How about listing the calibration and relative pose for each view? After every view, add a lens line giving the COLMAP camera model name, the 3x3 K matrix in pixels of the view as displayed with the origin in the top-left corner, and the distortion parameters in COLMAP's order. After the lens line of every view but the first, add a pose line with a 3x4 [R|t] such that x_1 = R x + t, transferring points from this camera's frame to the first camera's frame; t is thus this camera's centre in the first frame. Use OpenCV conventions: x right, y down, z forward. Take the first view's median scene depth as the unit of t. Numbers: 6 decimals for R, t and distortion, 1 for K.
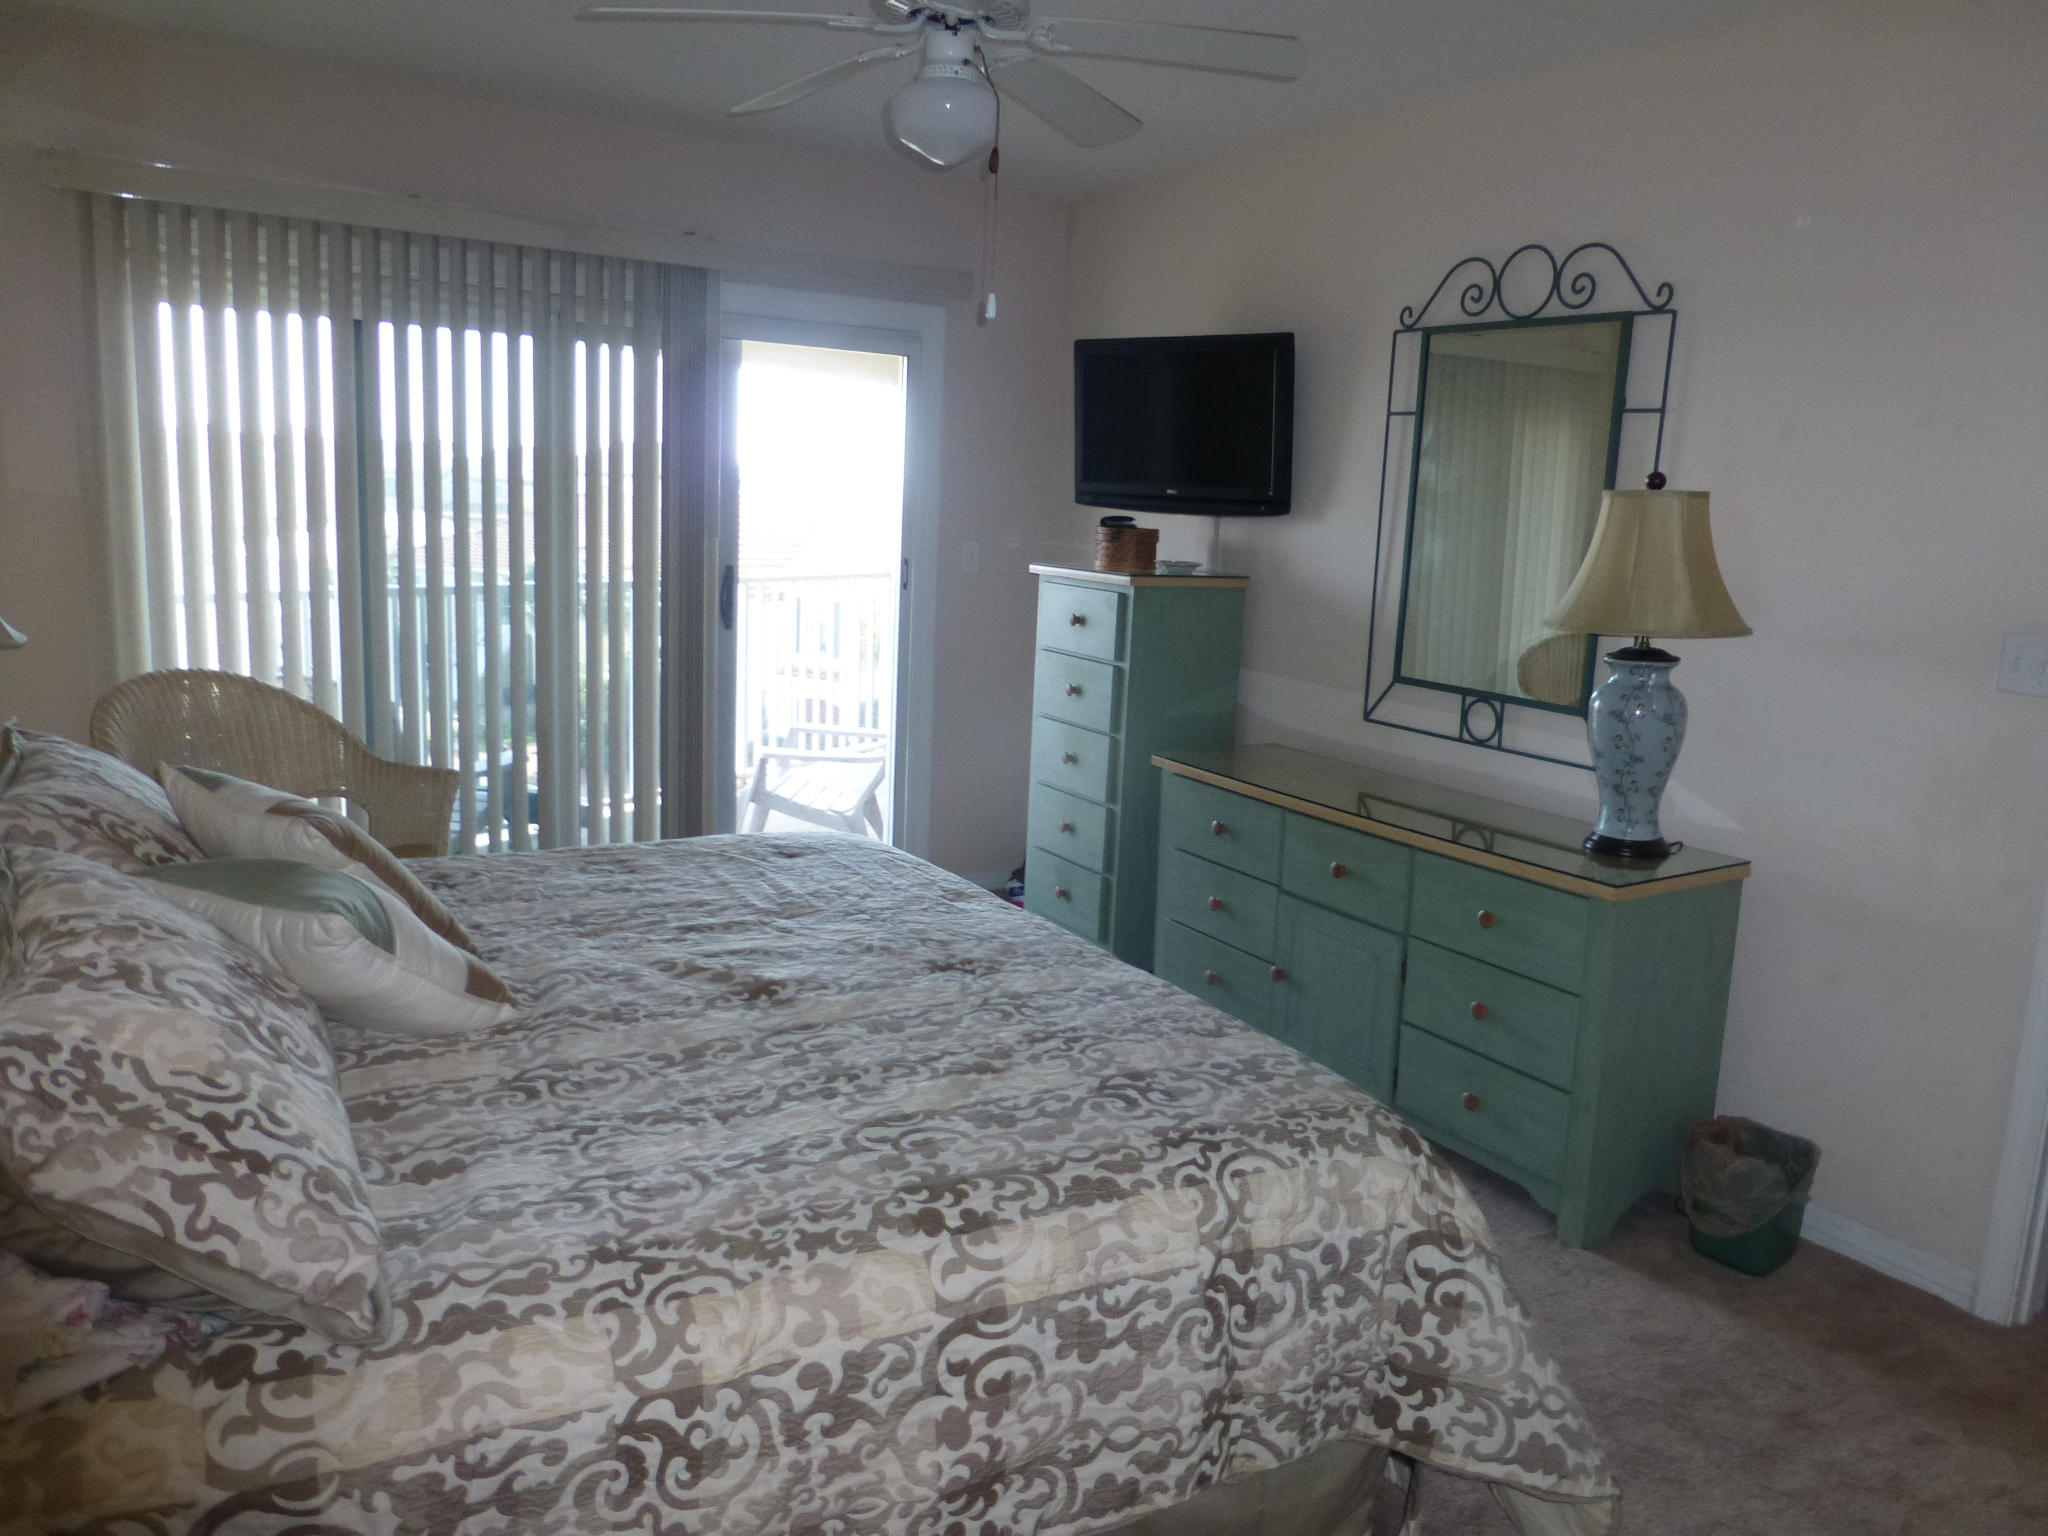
lens RADIAL K [[1462.9, 0, 1032.5], [0, 1462.9, 767.5], [0, 0, 1]] dist [-0.046377, 0.005313]
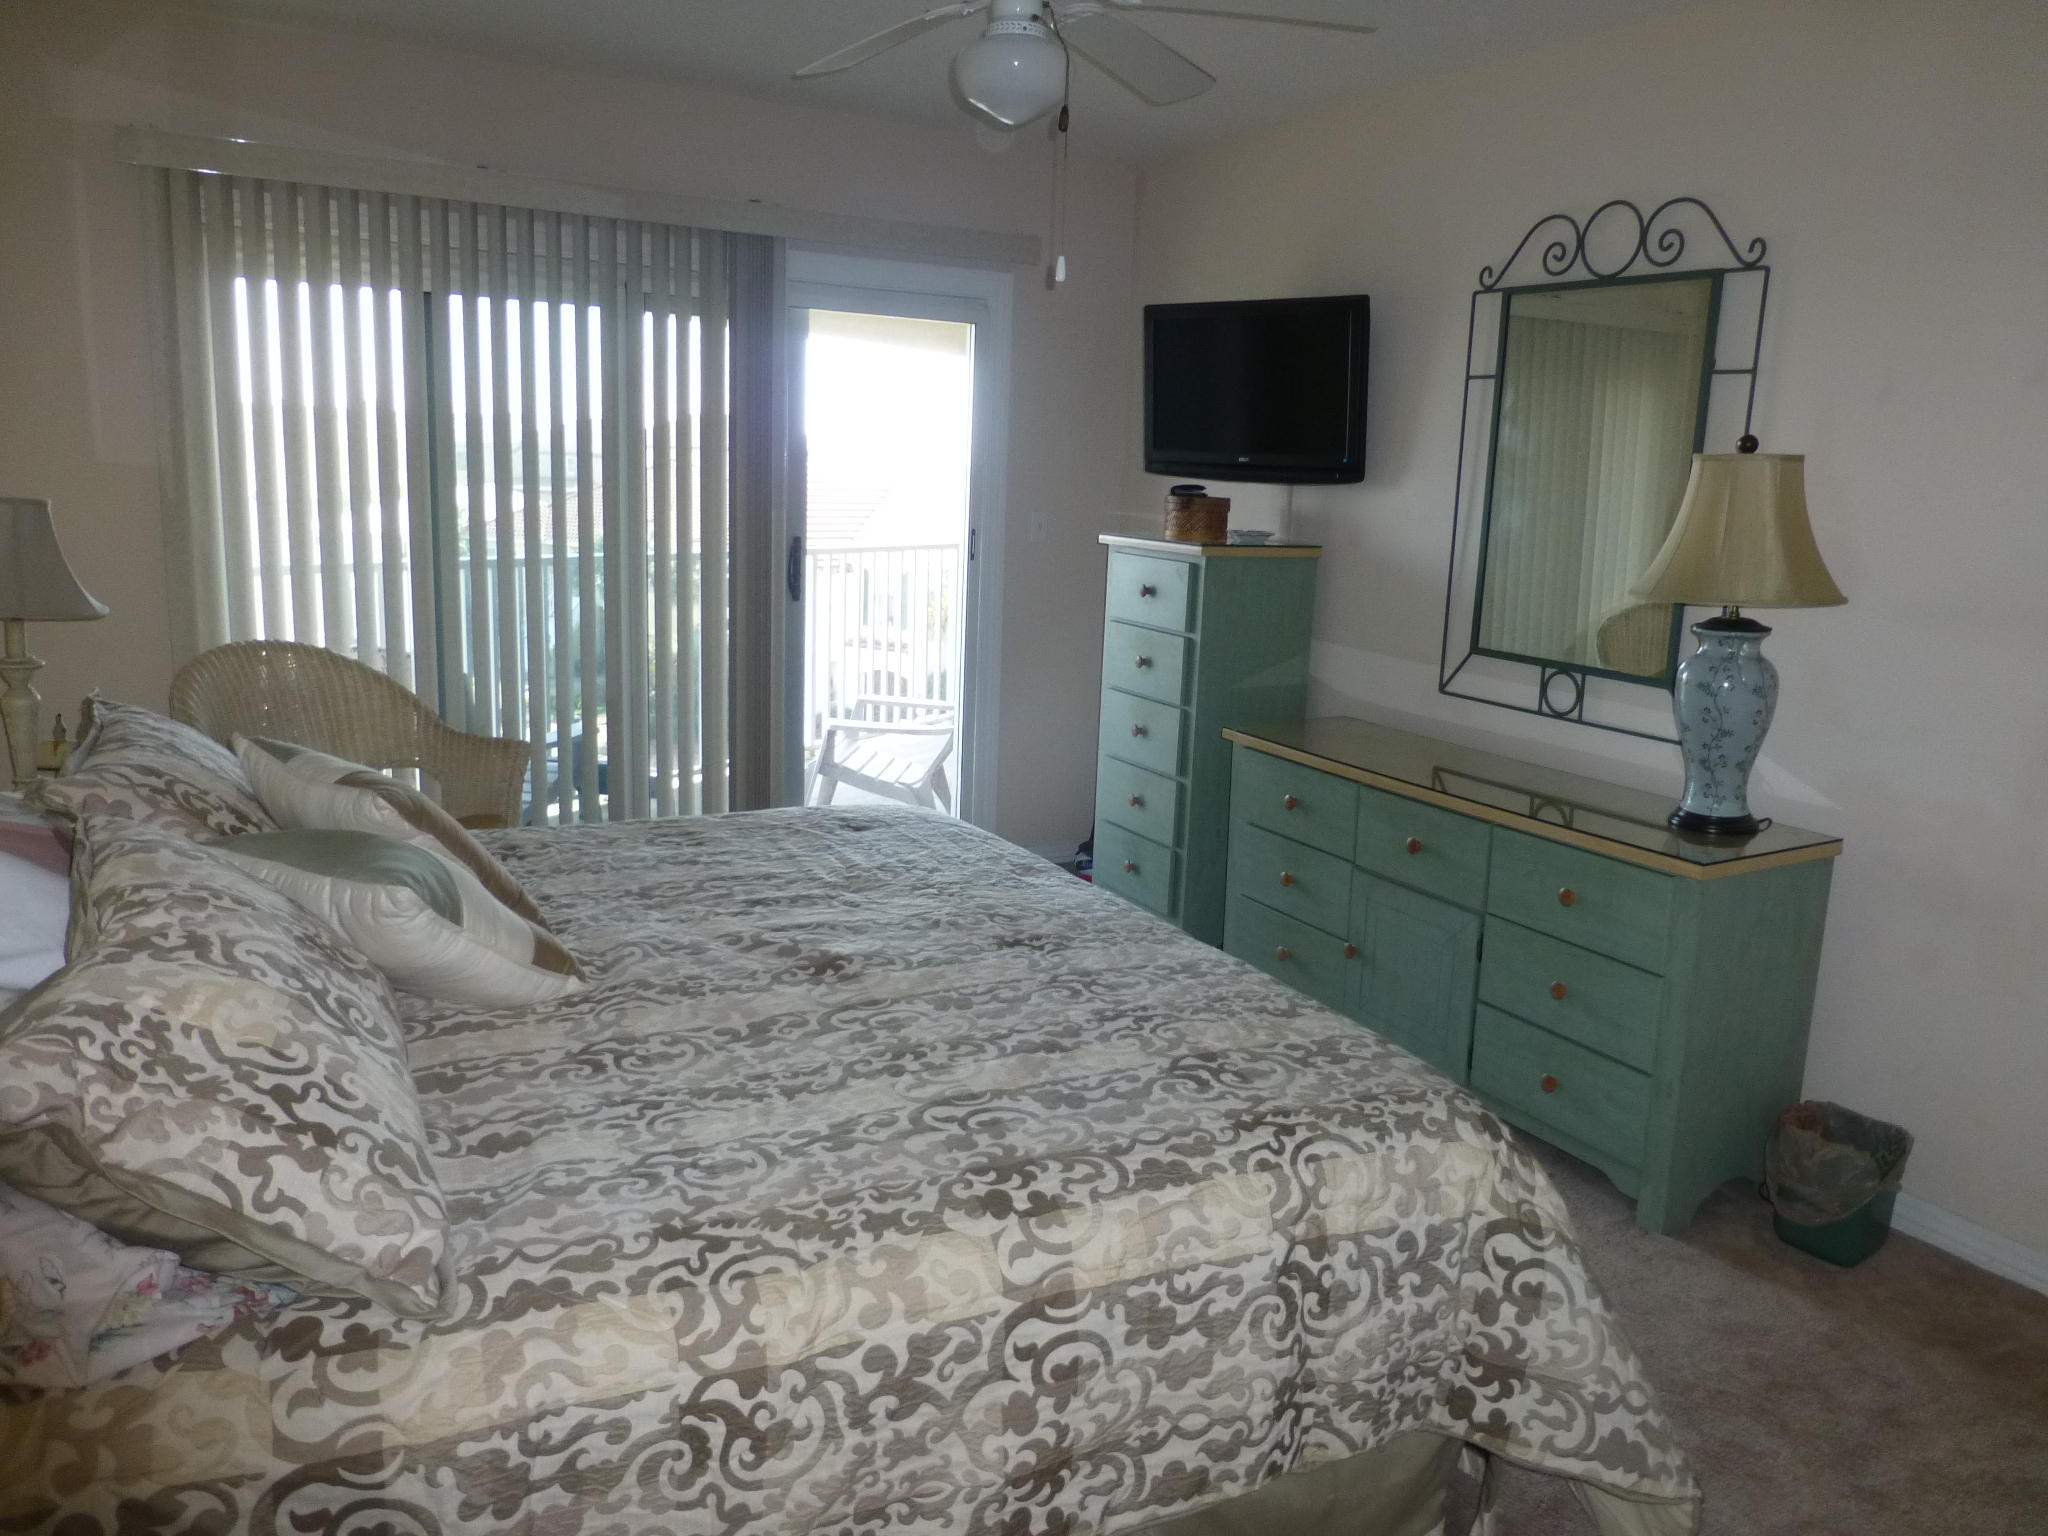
lens RADIAL K [[1438.9, 0, 1024.0], [0, 1438.9, 768.0], [0, 0, 1]] dist [0.000848, -0.039418]
pose [[0.998749, 0.003599, -0.049884, -0.004414], [-0.002565, 0.999781, 0.020778, -0.001744], [0.049948, -0.020624, 0.998539, 0.031905]]
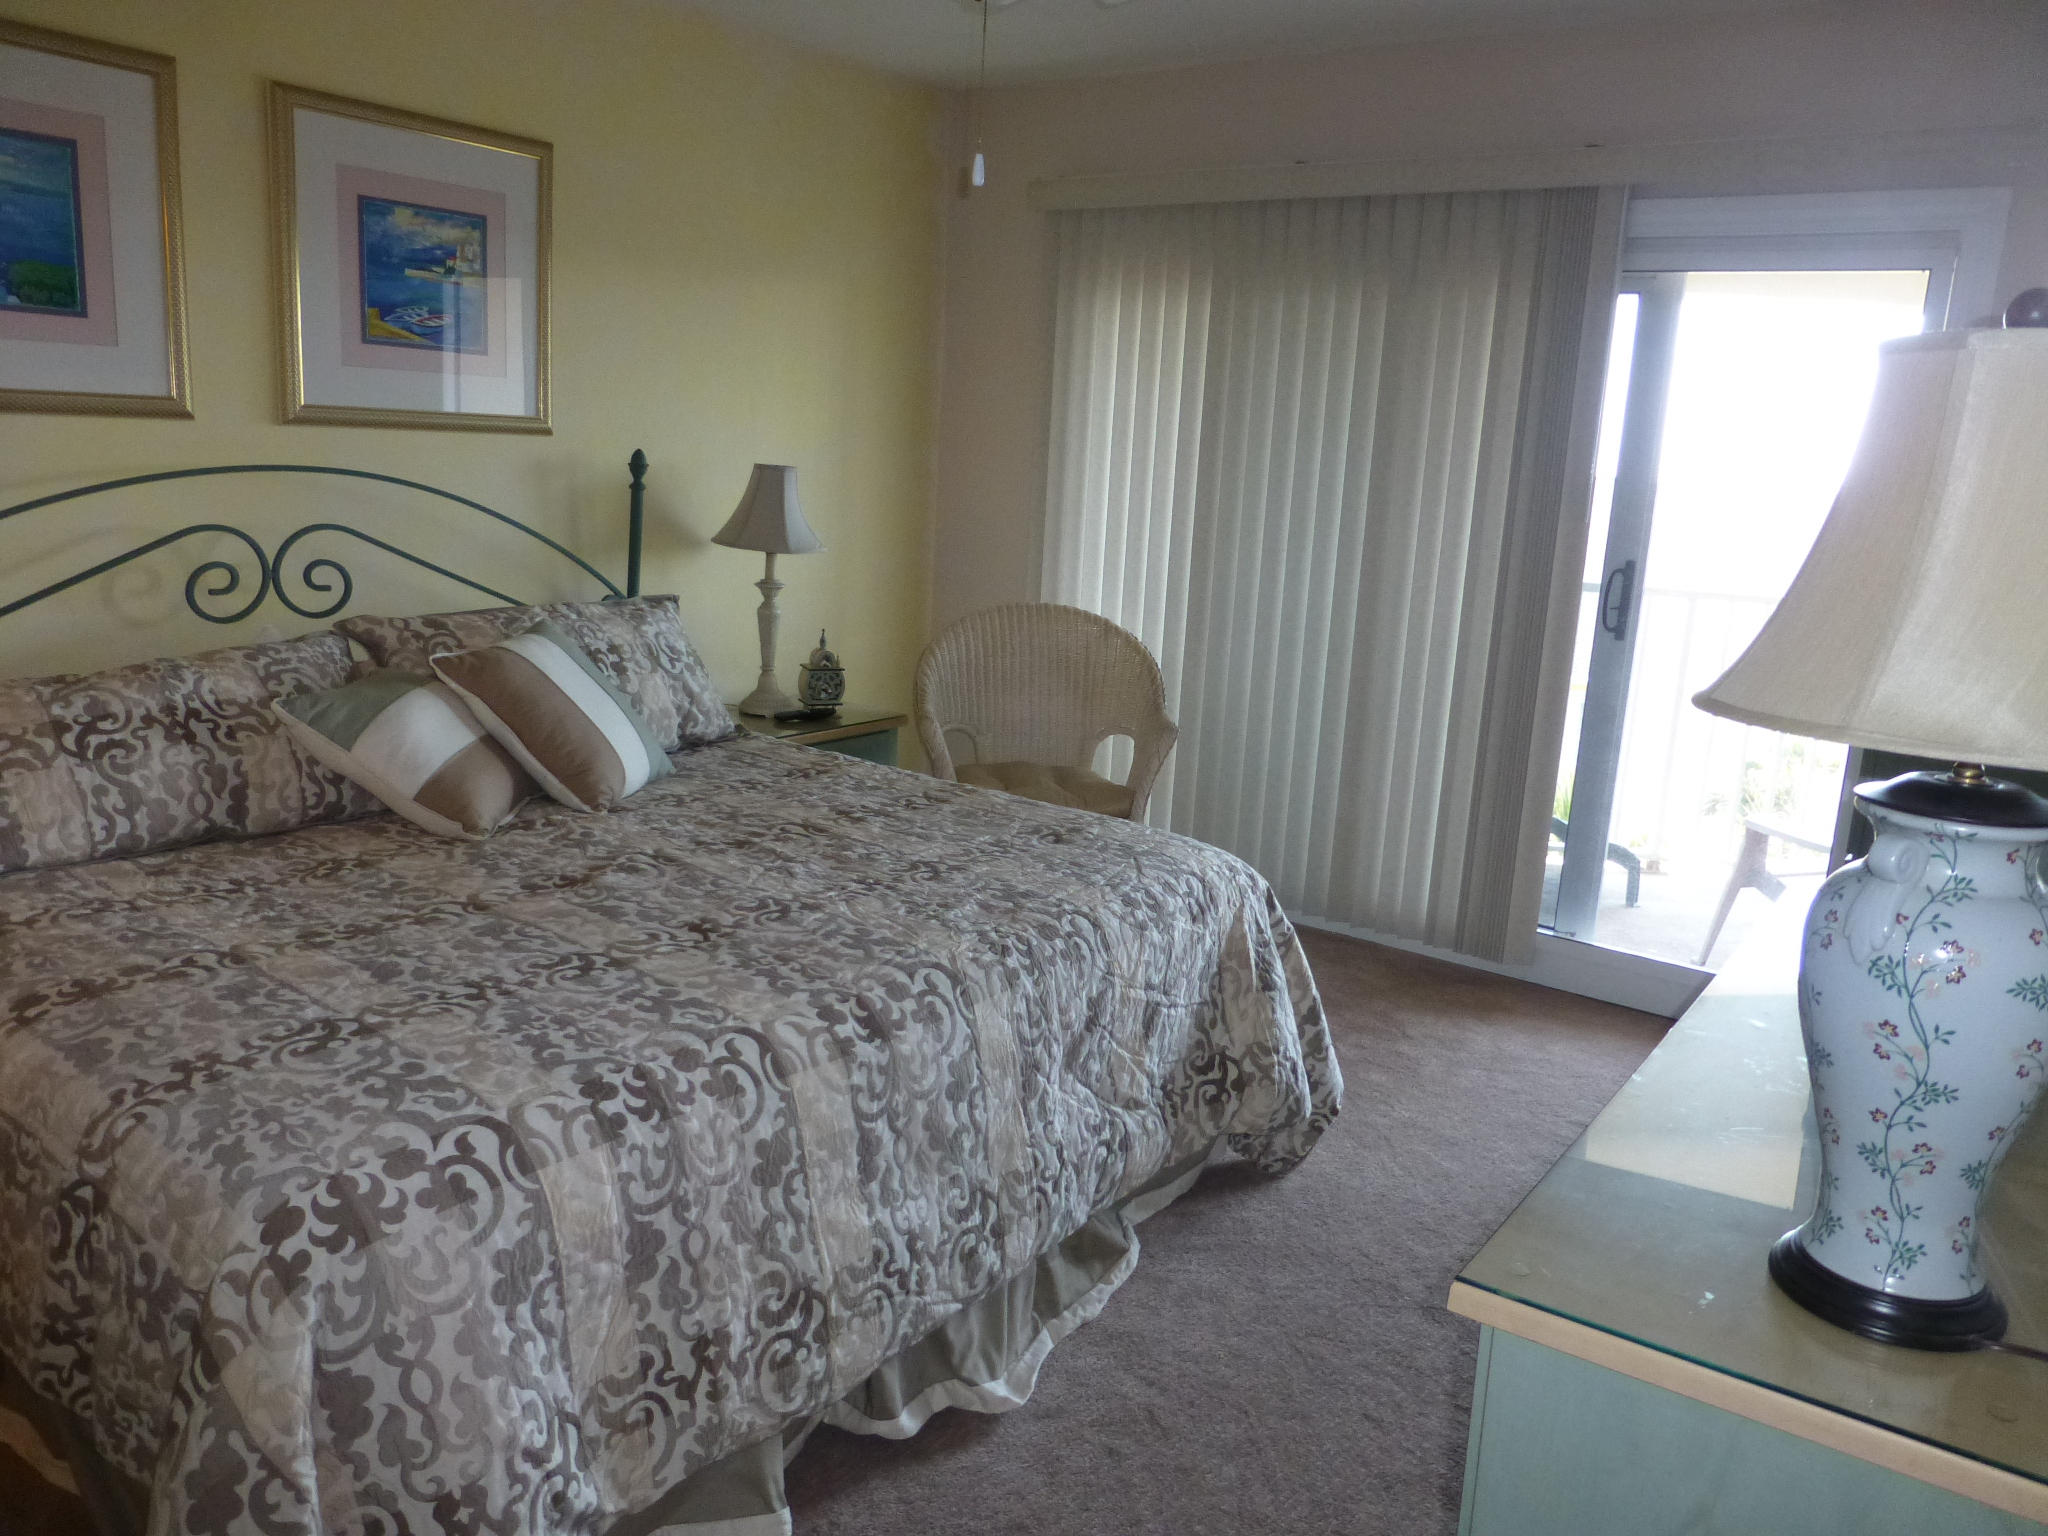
lens RADIAL K [[1438.9, 0, 1024.0], [0, 1438.9, 768.0], [0, 0, 1]] dist [0.000848, -0.039418]
pose [[0.399547, 0.176739, -0.899514, 0.895337], [-0.195820, 0.975045, 0.104600, -0.102713], [0.895554, 0.134350, 0.424185, 0.880887]]
